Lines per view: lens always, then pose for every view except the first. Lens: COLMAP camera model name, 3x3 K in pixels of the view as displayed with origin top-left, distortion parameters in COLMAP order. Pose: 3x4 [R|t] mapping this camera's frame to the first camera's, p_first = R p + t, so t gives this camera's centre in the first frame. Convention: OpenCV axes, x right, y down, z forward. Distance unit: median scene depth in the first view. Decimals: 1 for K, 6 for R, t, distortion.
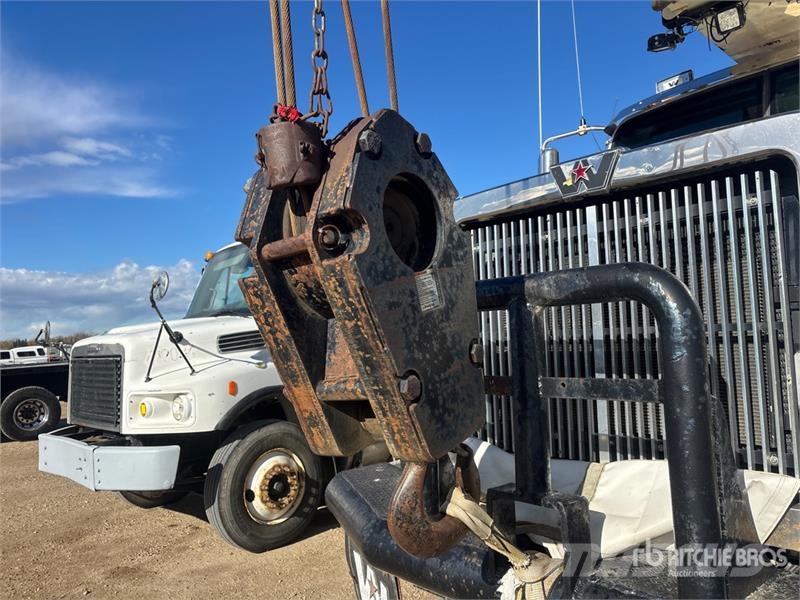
lens RADIAL K [[600.4, 0, 392.2], [0, 600.4, 297.1], [0, 0, 1]] dist [0.064203, -0.084392]
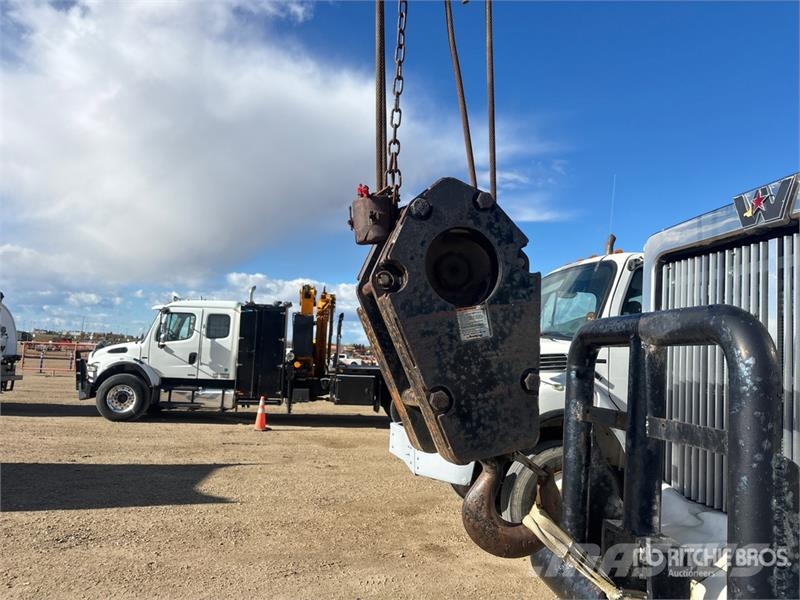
lens RADIAL K [[601.8, 0, 400.0], [0, 601.8, 300.0], [0, 0, 1]] dist [0.005787, 0.000152]
pose [[0.819144, 0.028511, -0.572879, 0.393739], [-0.046822, 0.998754, -0.017243, -0.018675], [0.571674, 0.040948, 0.819458, -0.045096]]
